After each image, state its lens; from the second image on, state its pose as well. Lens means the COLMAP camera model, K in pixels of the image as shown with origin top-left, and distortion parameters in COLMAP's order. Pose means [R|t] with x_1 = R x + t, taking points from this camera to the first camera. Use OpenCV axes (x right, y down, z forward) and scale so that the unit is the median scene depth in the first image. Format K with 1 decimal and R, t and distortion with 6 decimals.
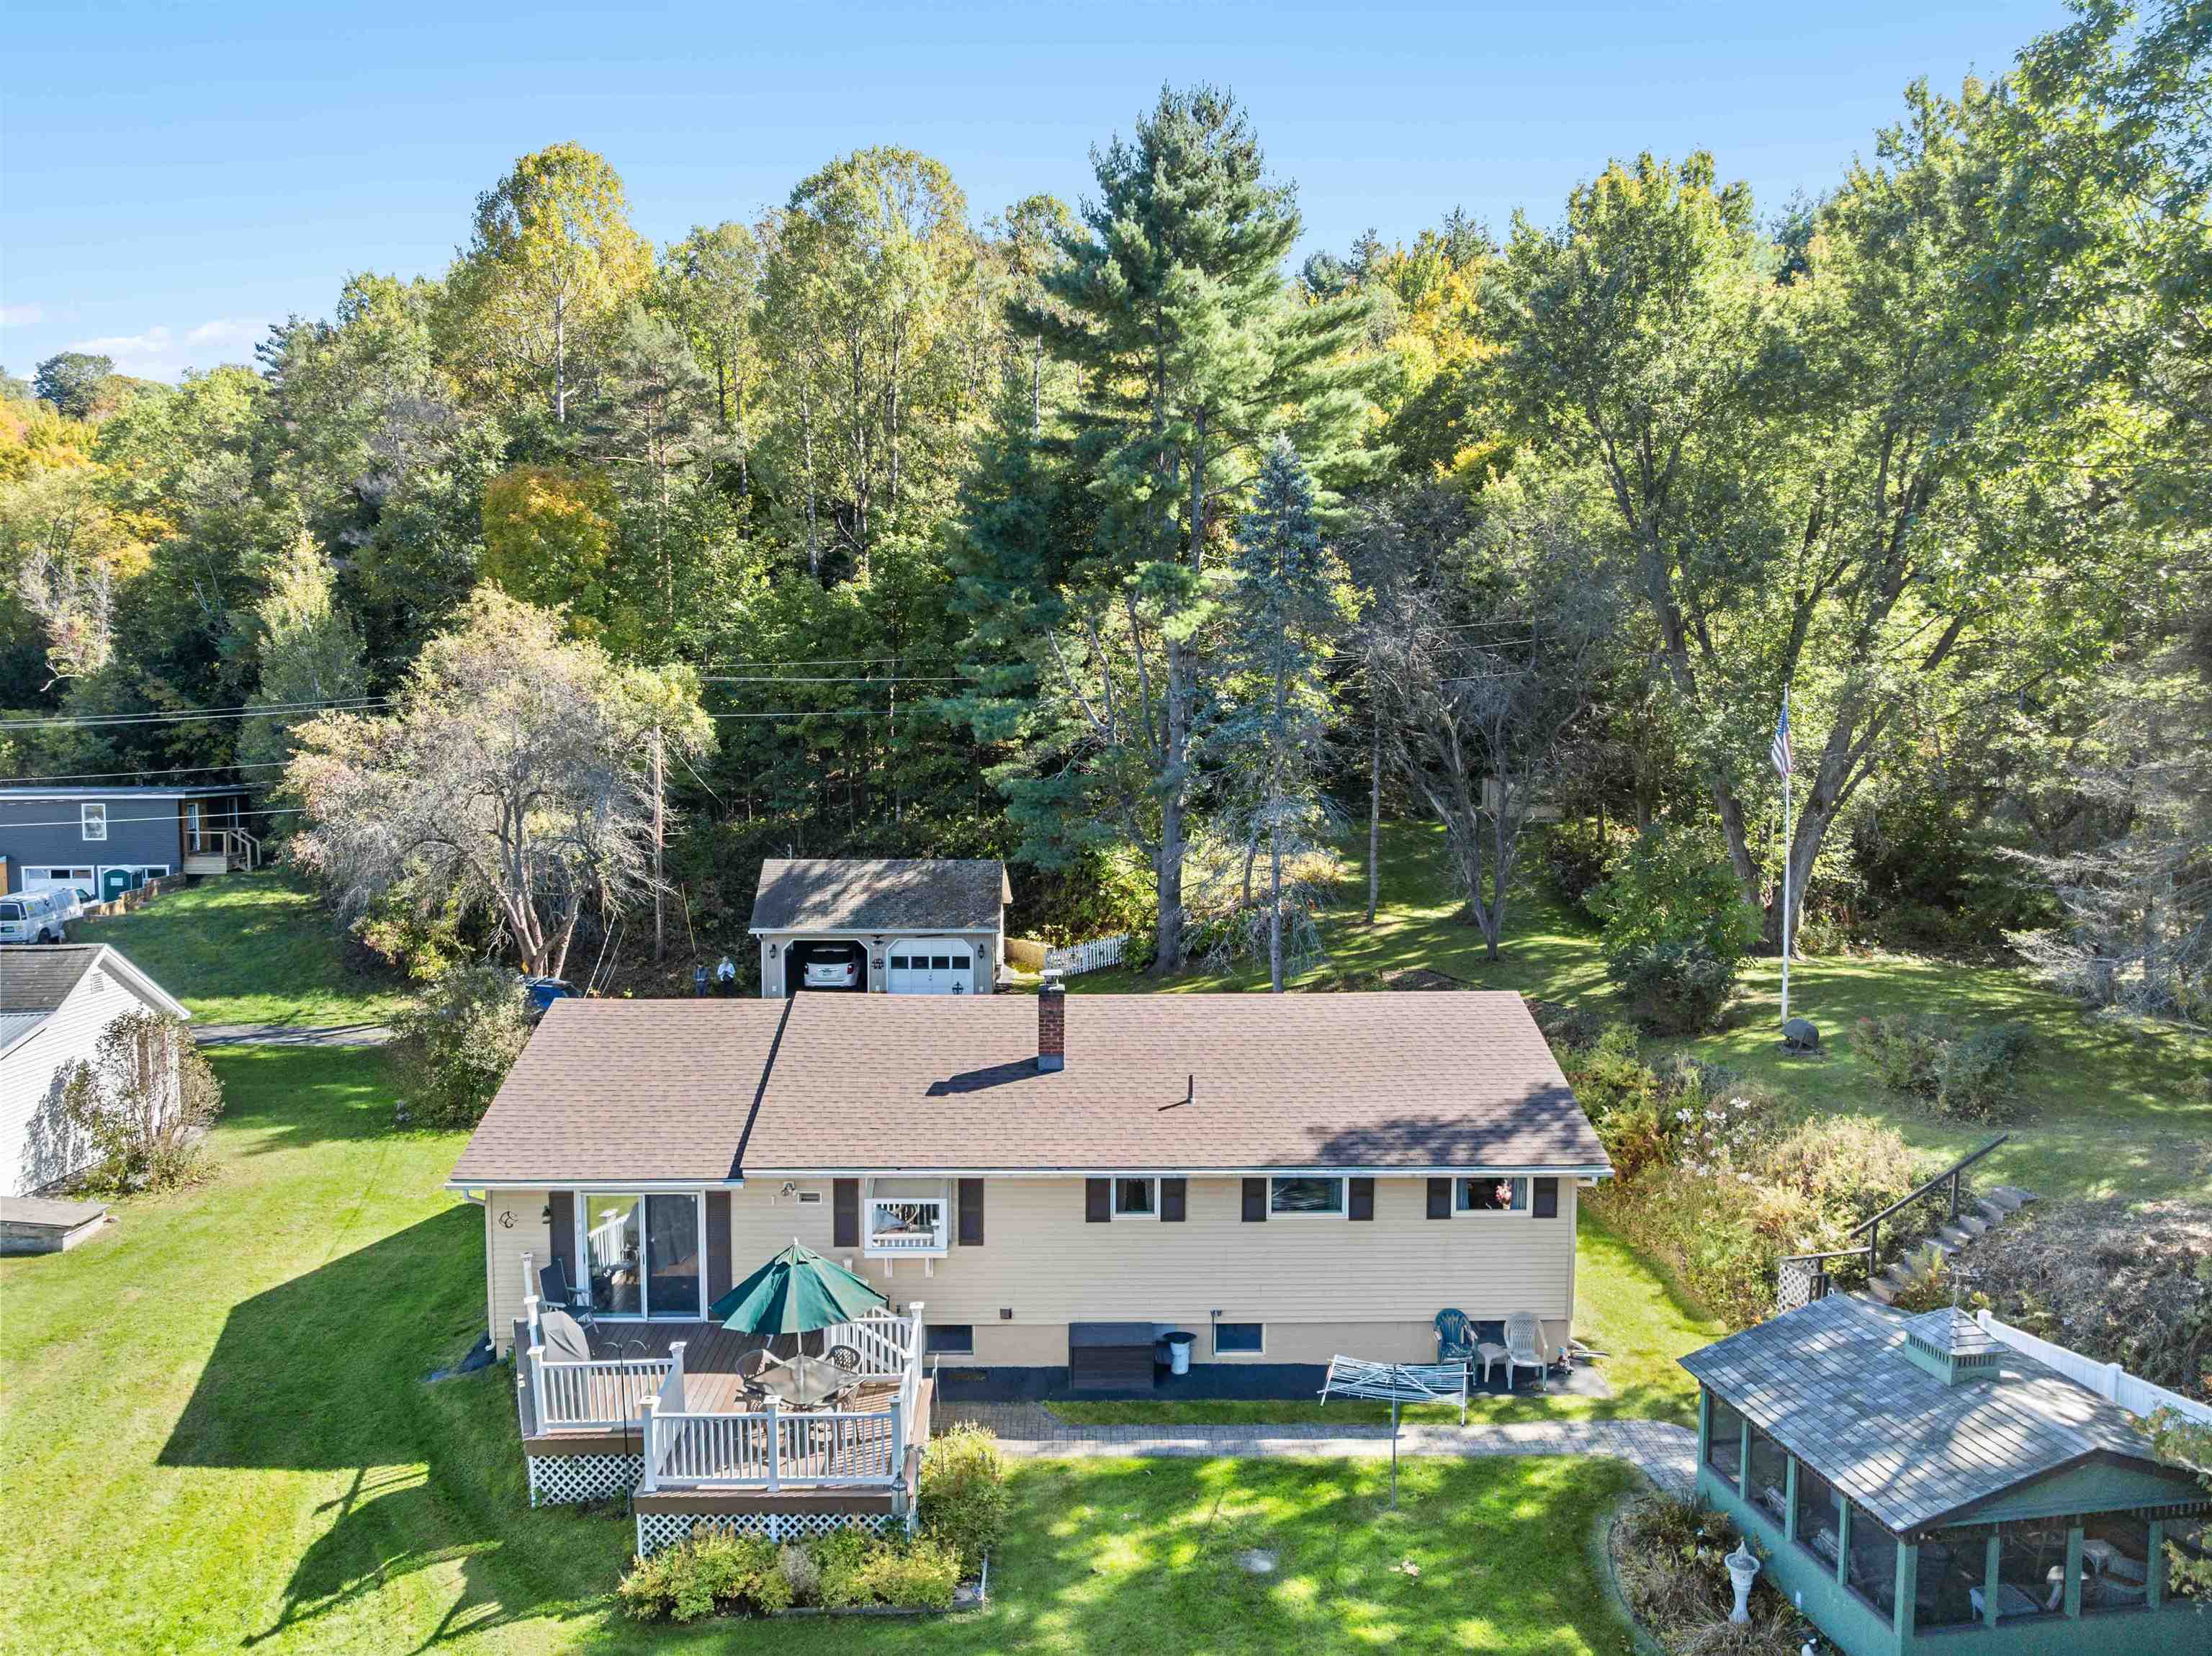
lens RADIAL K [[1559.7, 0, 1098.8], [0, 1559.7, 822.3], [0, 0, 1]] dist [-0.036952, 0.007918]
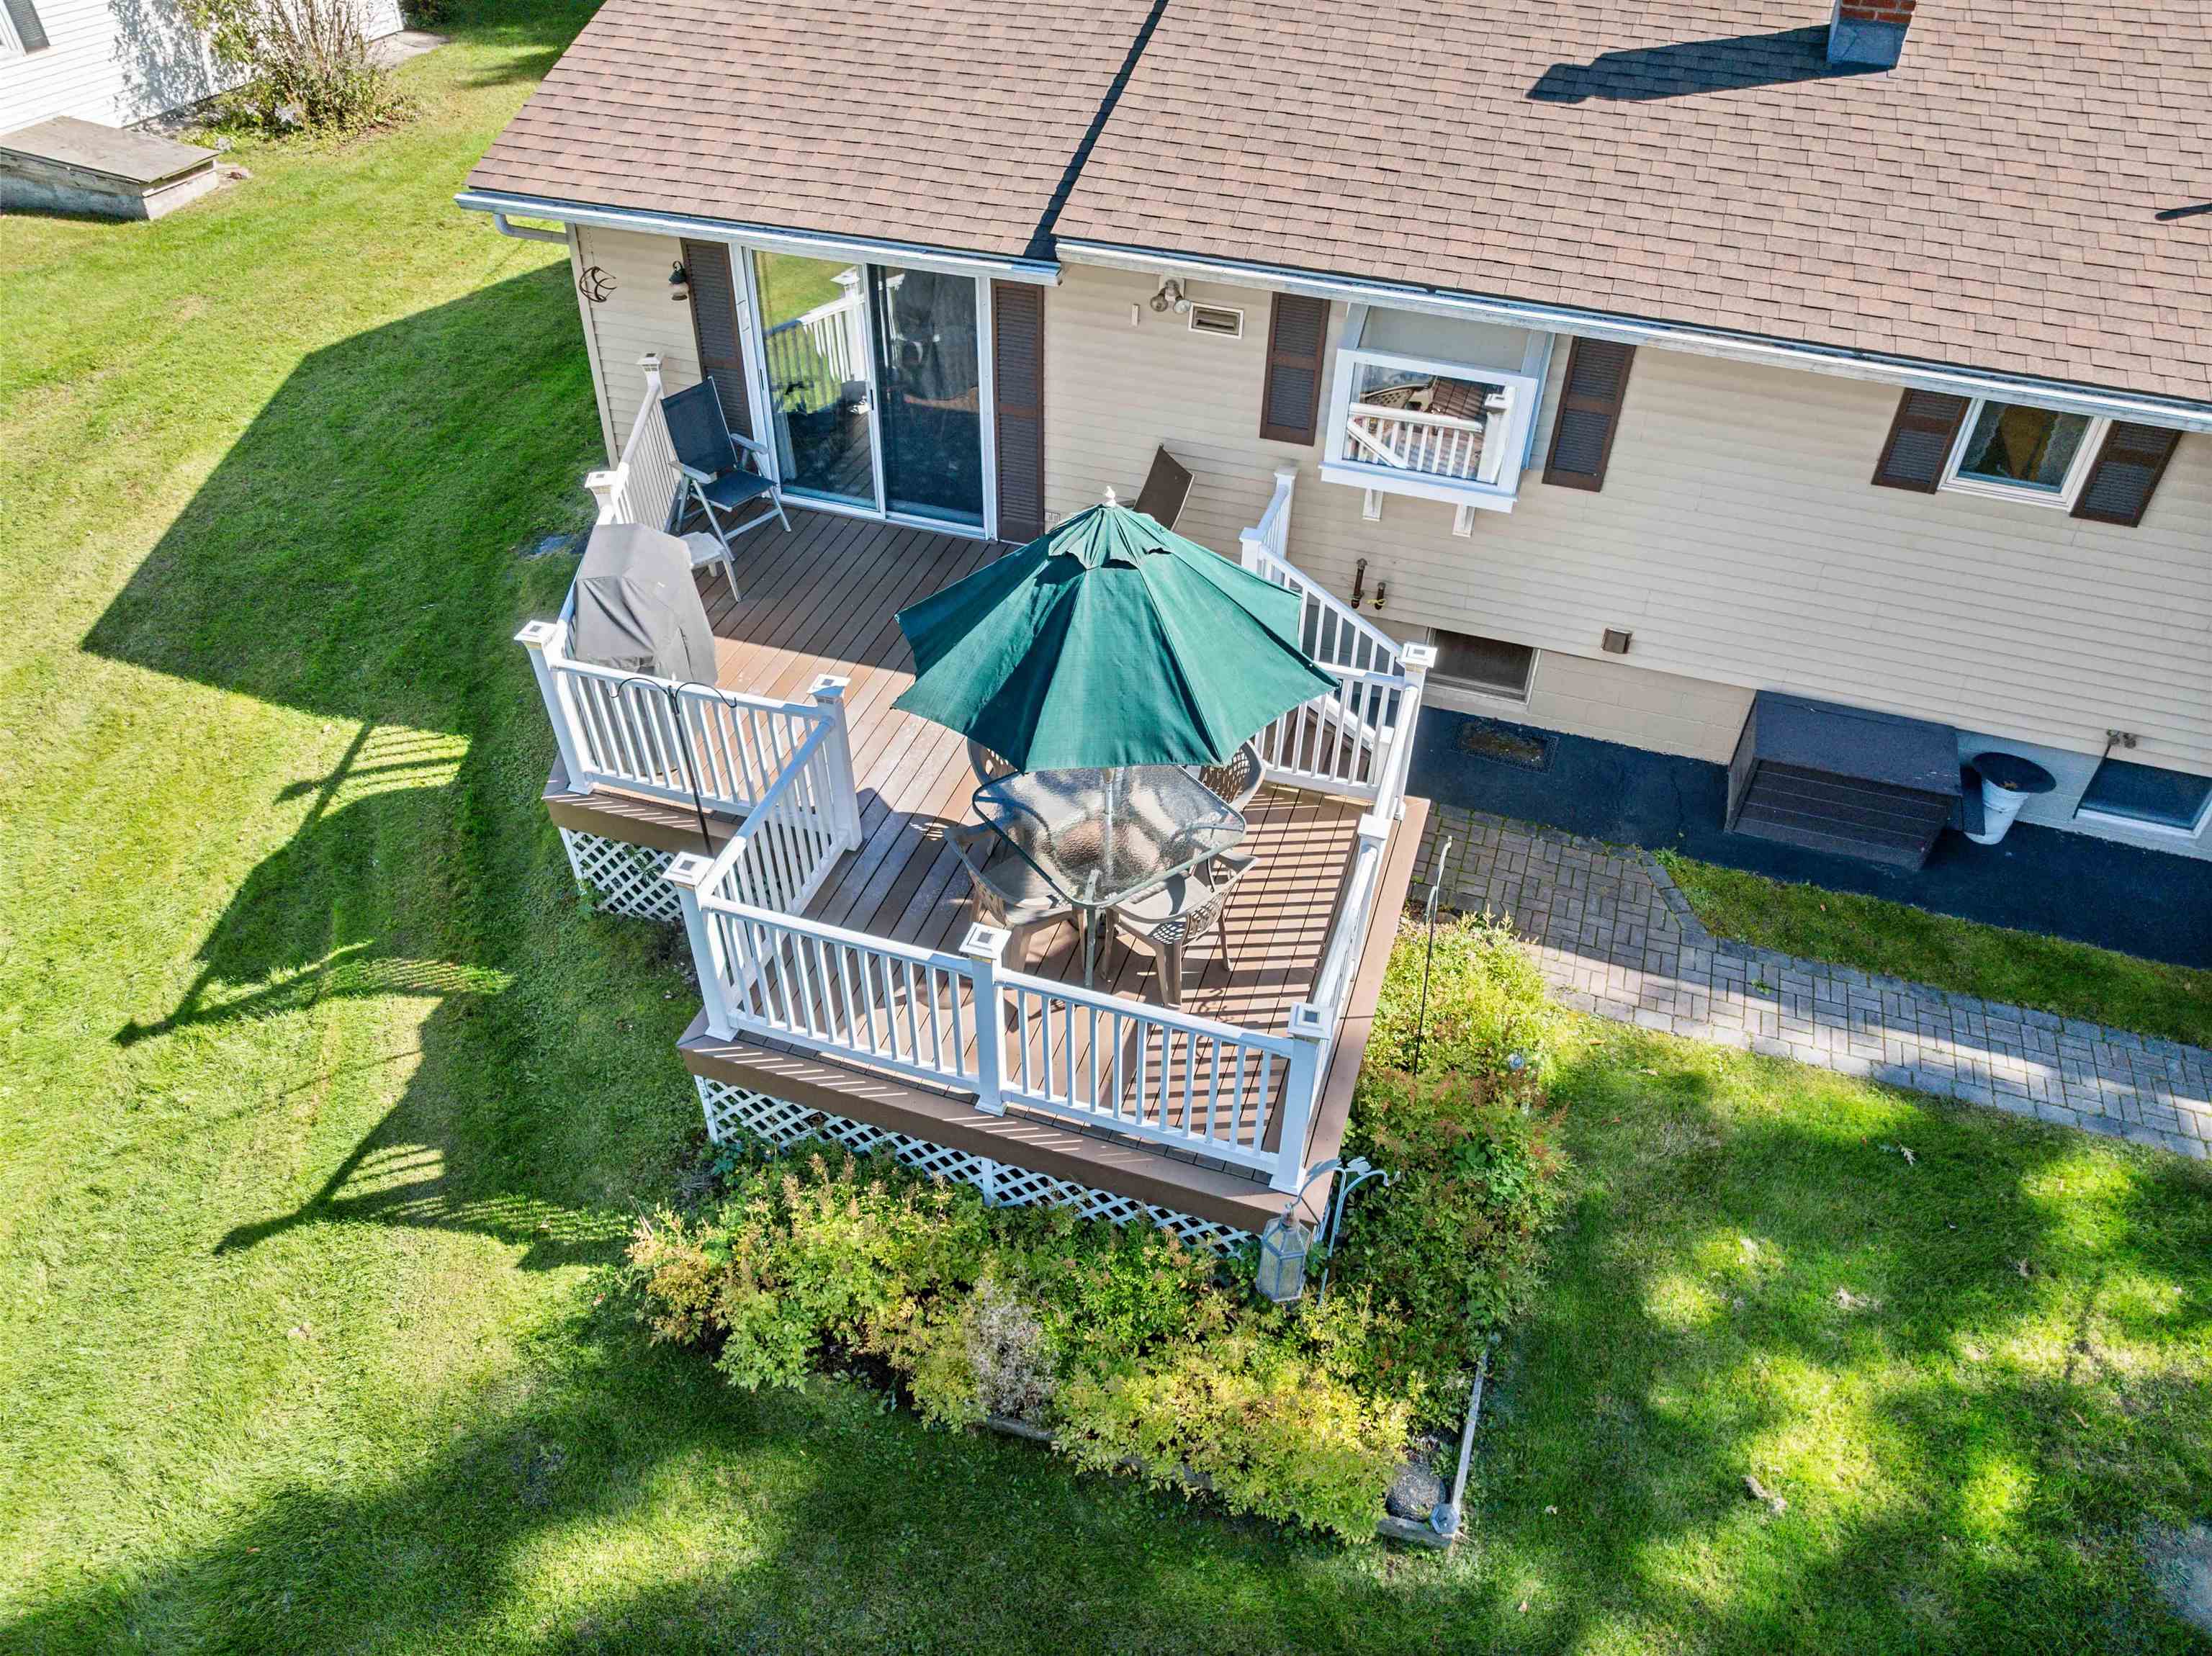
lens RADIAL K [[1559.7, 0, 1107.3], [0, 1559.7, 826.2], [0, 0, 1]] dist [-0.036952, 0.007918]
pose [[0.942525, 0.226330, -0.245808, -0.077426], [-0.040089, 0.806935, 0.589279, 0.102572], [0.331722, -0.545556, 0.769629, 0.587355]]
